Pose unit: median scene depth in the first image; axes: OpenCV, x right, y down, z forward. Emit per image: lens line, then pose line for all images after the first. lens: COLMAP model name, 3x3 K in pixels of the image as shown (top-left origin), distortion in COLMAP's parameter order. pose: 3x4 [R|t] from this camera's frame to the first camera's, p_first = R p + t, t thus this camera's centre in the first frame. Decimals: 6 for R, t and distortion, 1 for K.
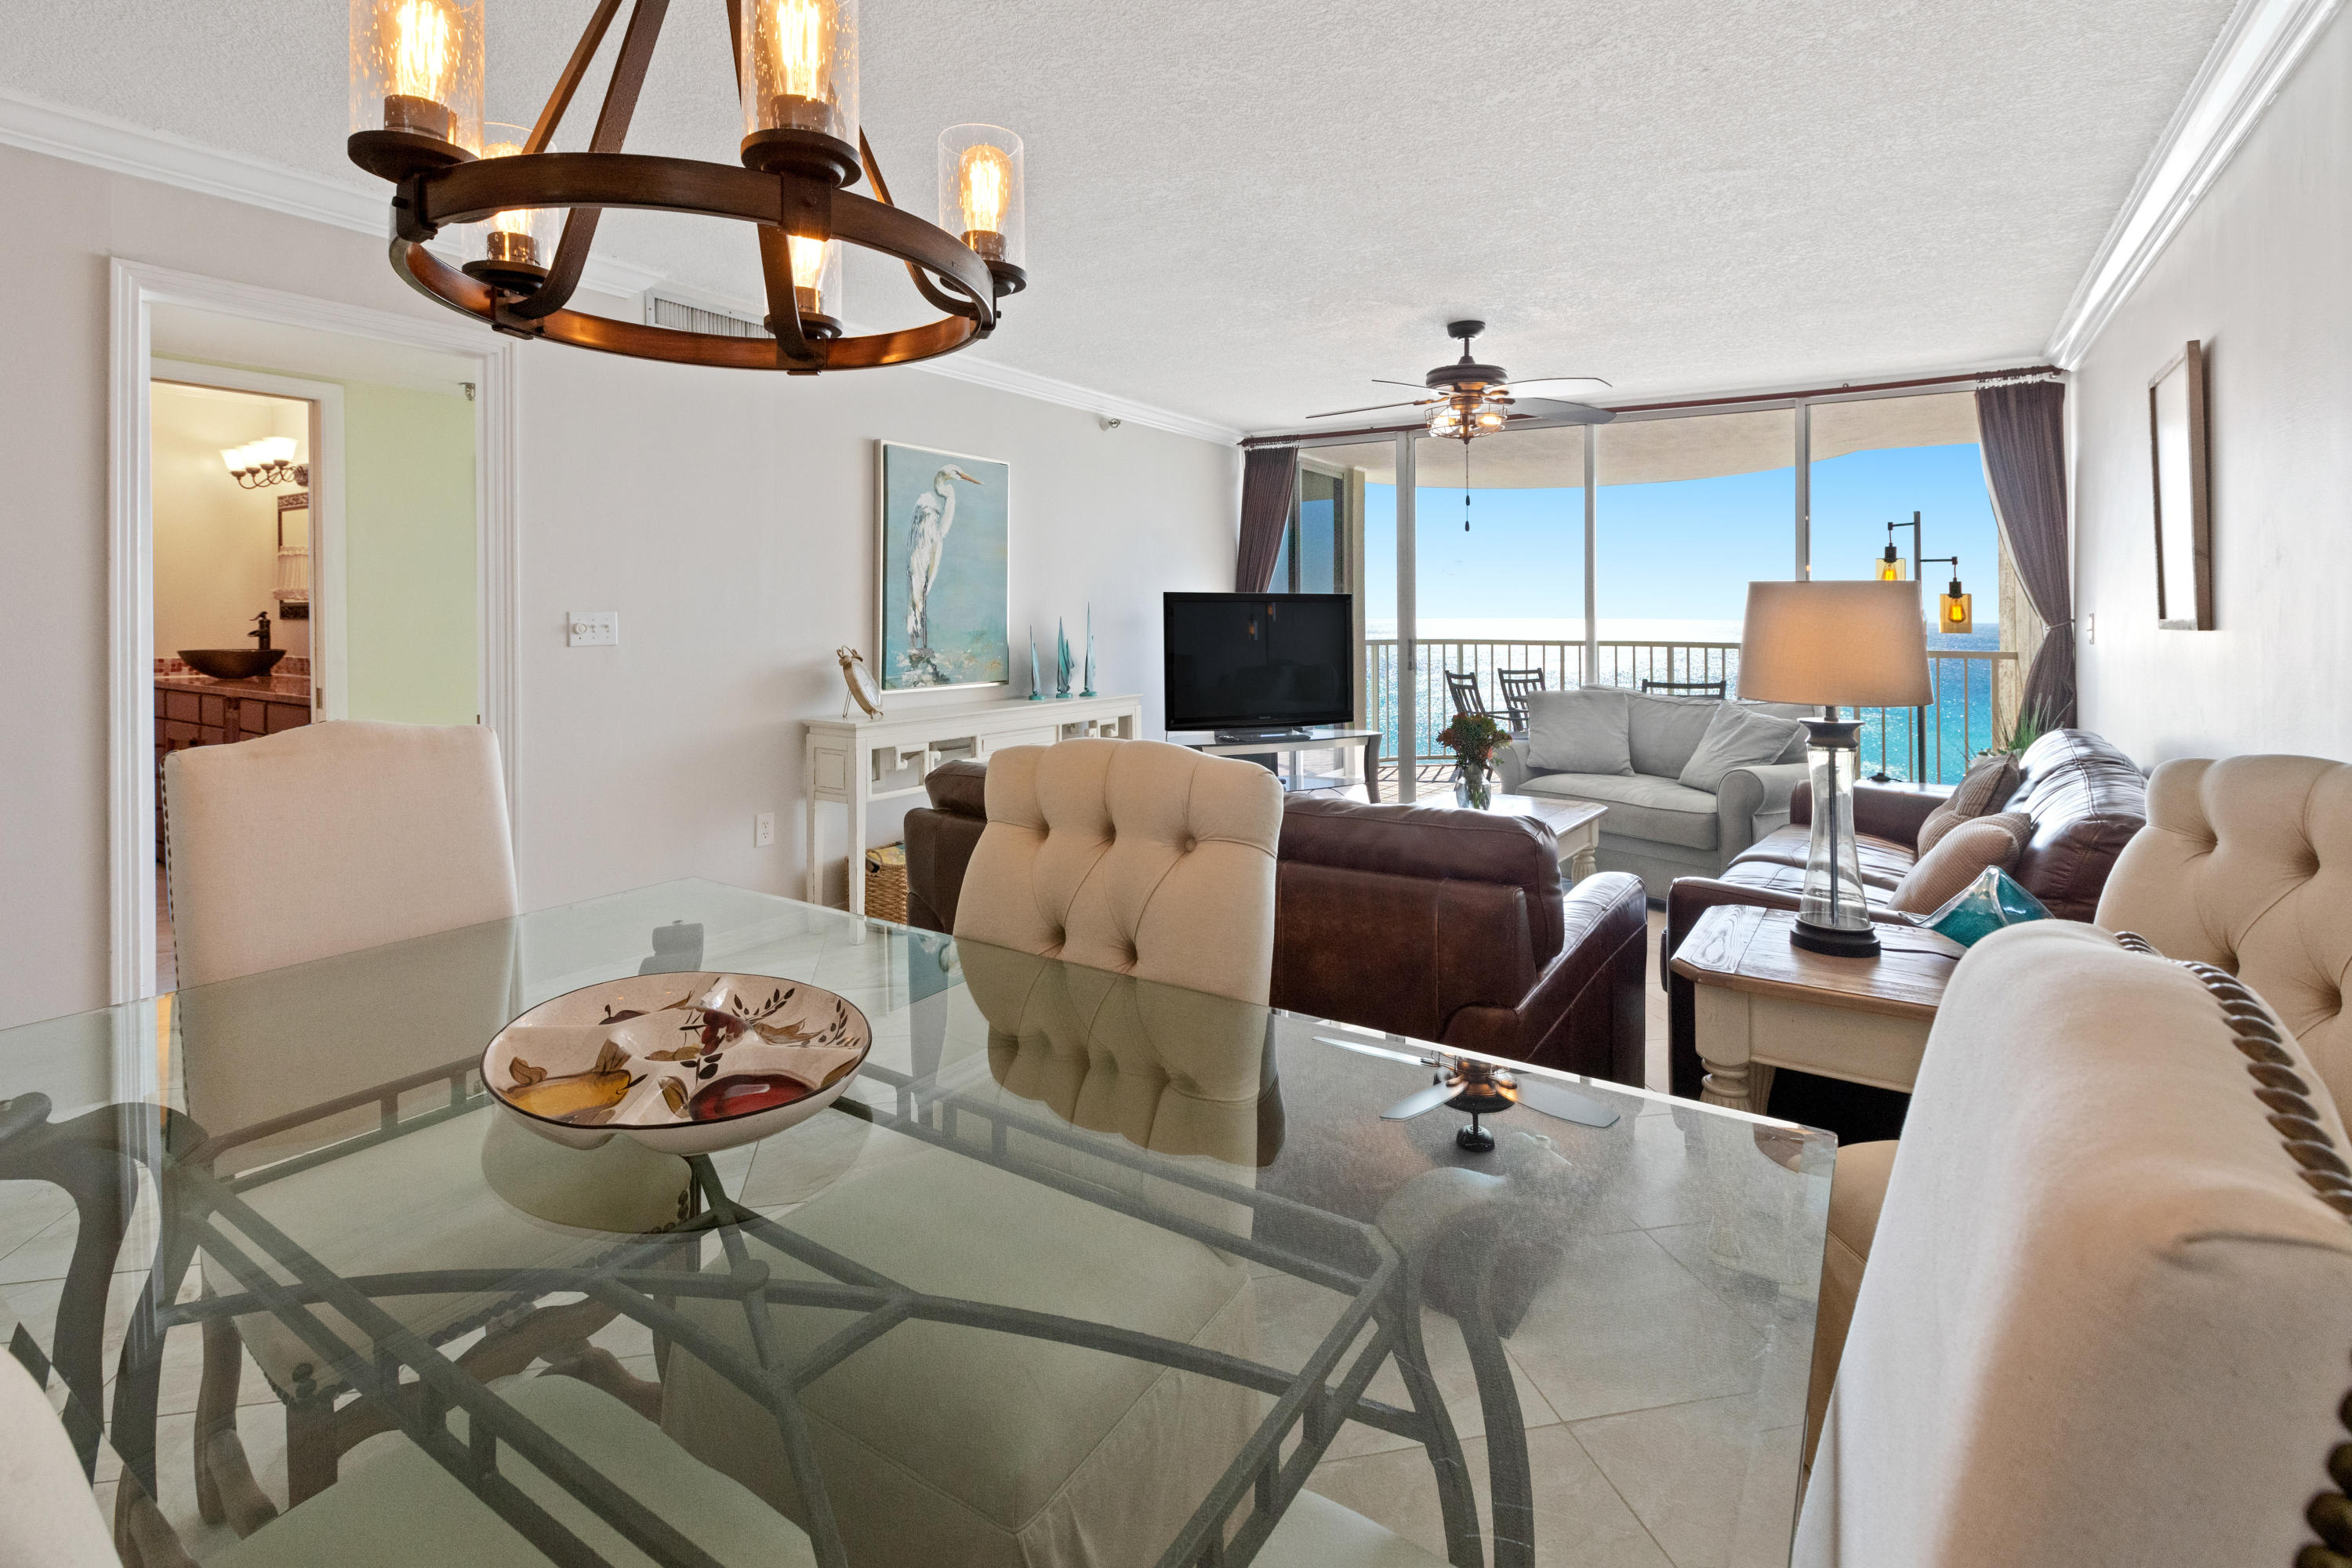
lens RADIAL K [[1084.3, 0, 1135.4], [0, 1084.3, 641.5], [0, 0, 1]] dist [0.005600, 0.000907]
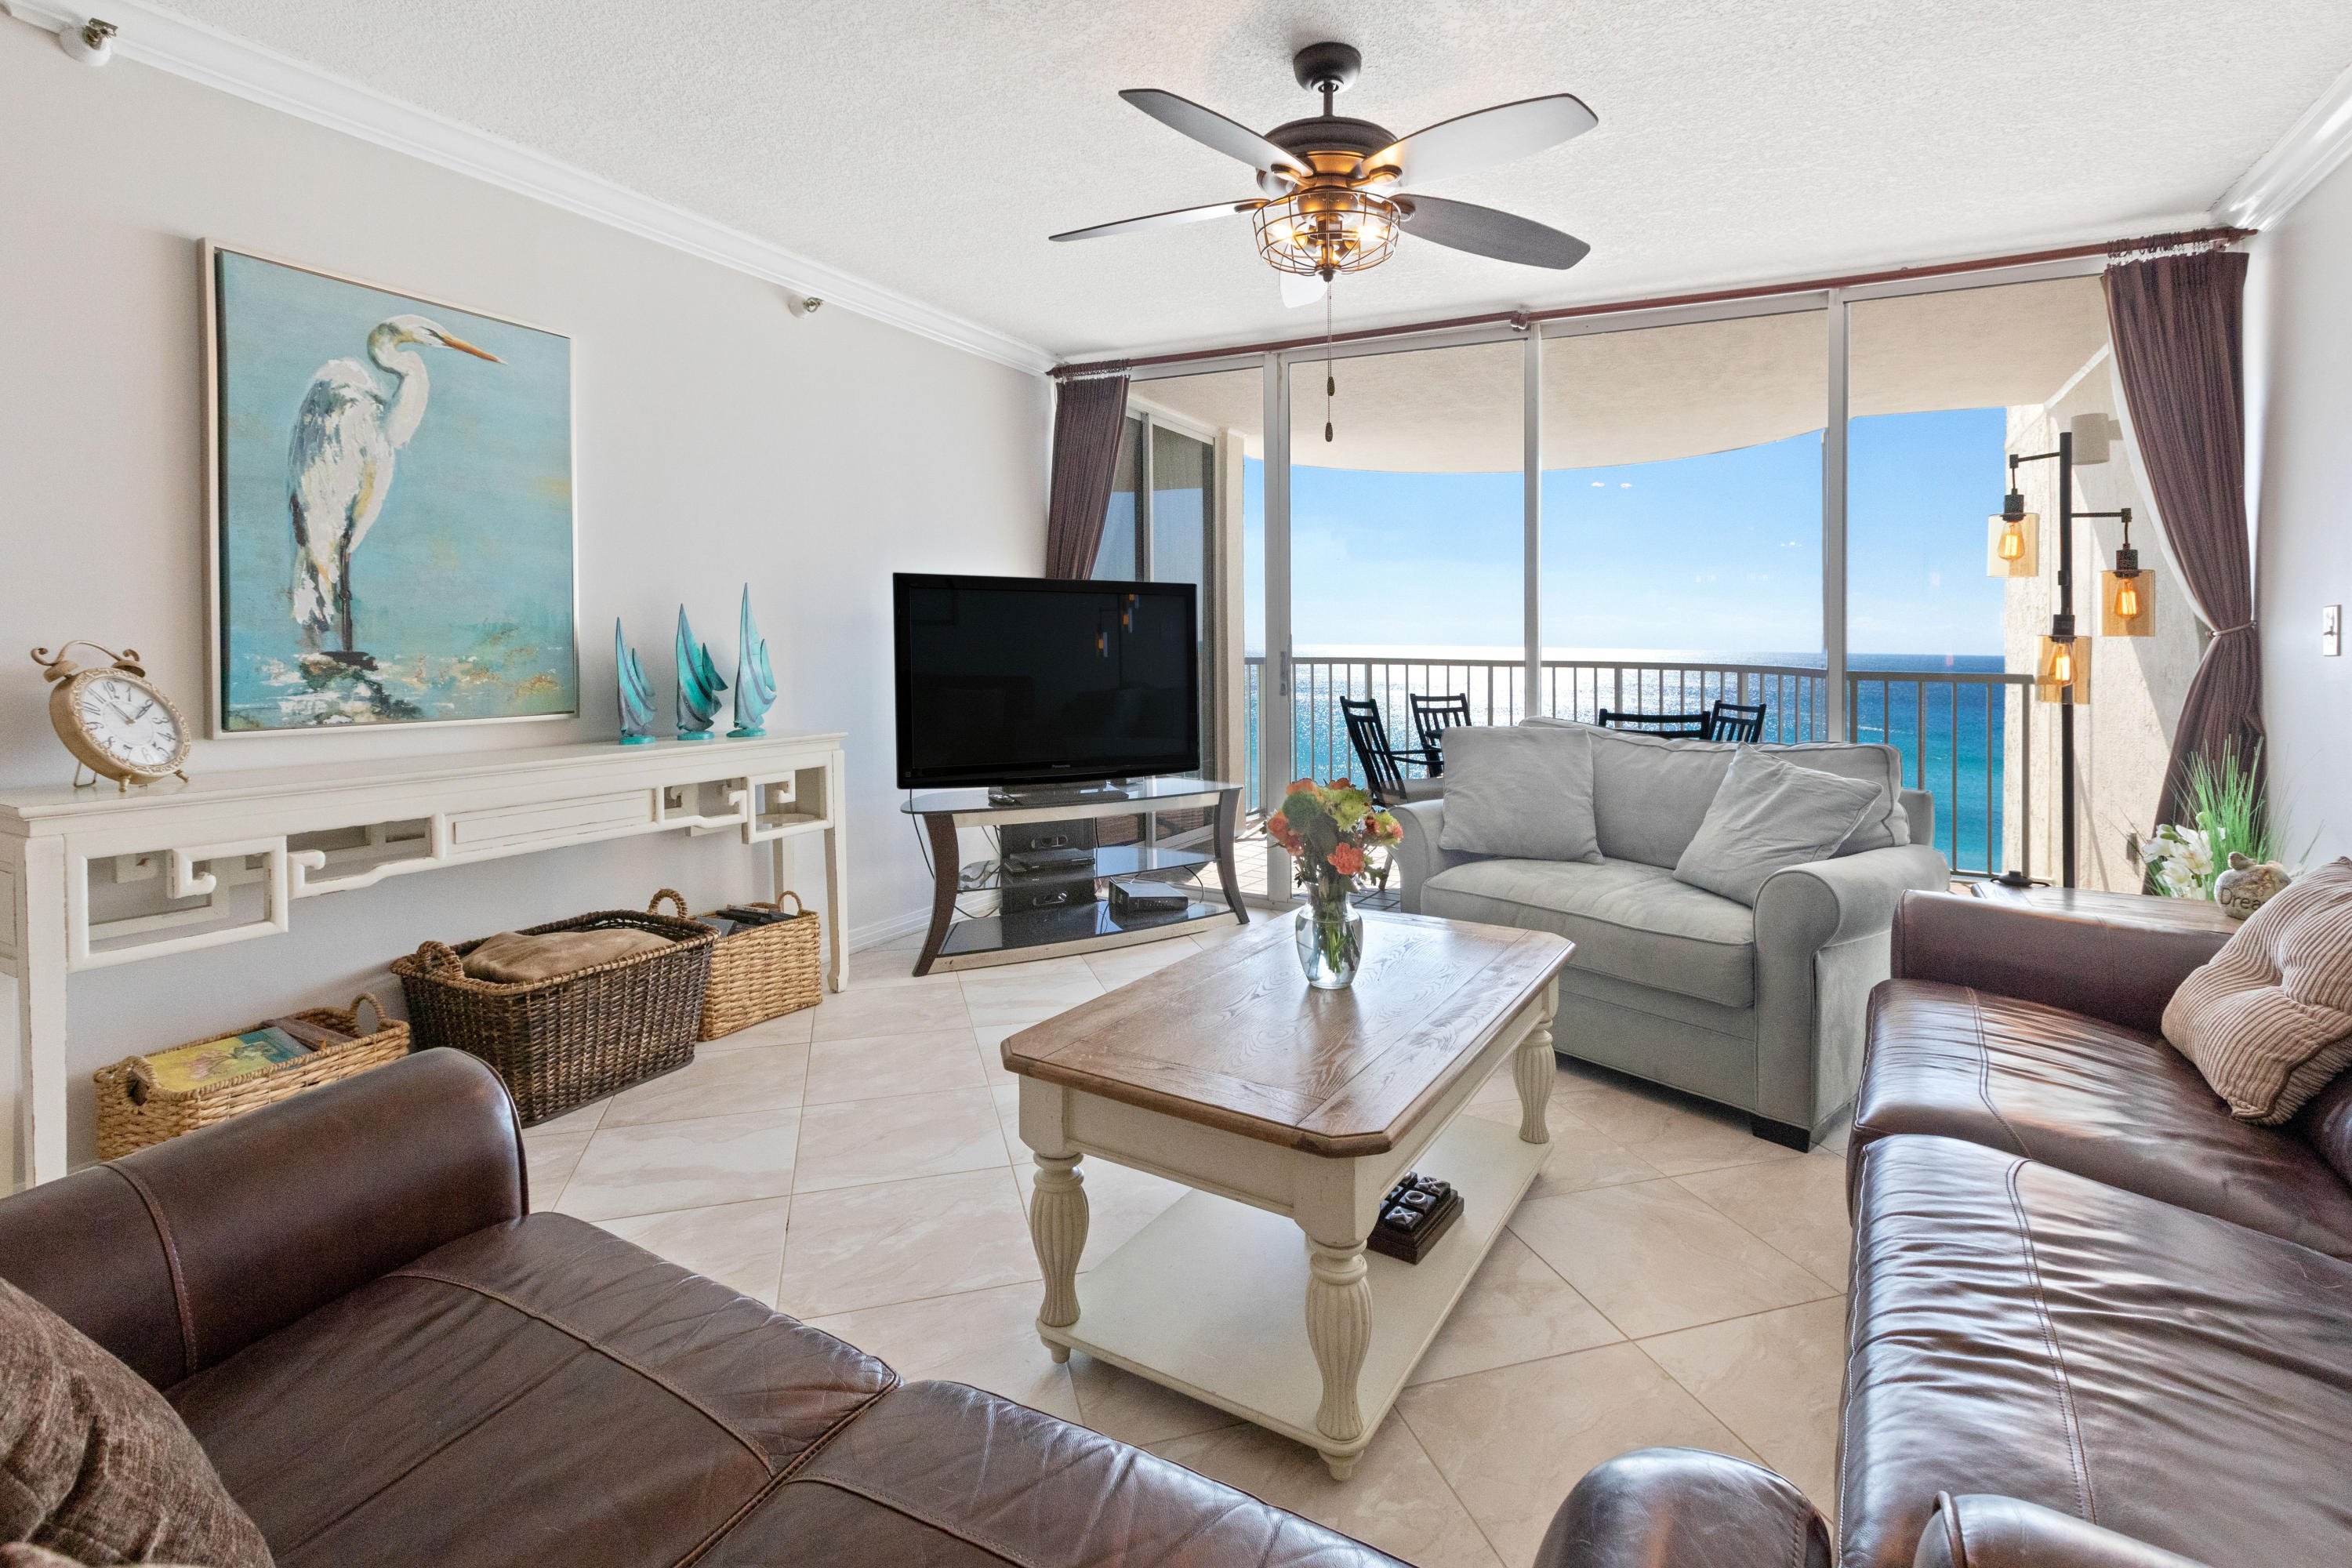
lens RADIAL K [[1084.3, 0, 1185.5], [0, 1084.3, 654.2], [0, 0, 1]] dist [0.005600, 0.000907]
pose [[0.994730, 0.006747, 0.102307, 0.147558], [-0.005449, 0.999901, -0.012966, 0.010981], [-0.102384, 0.012341, 0.994668, 0.383749]]
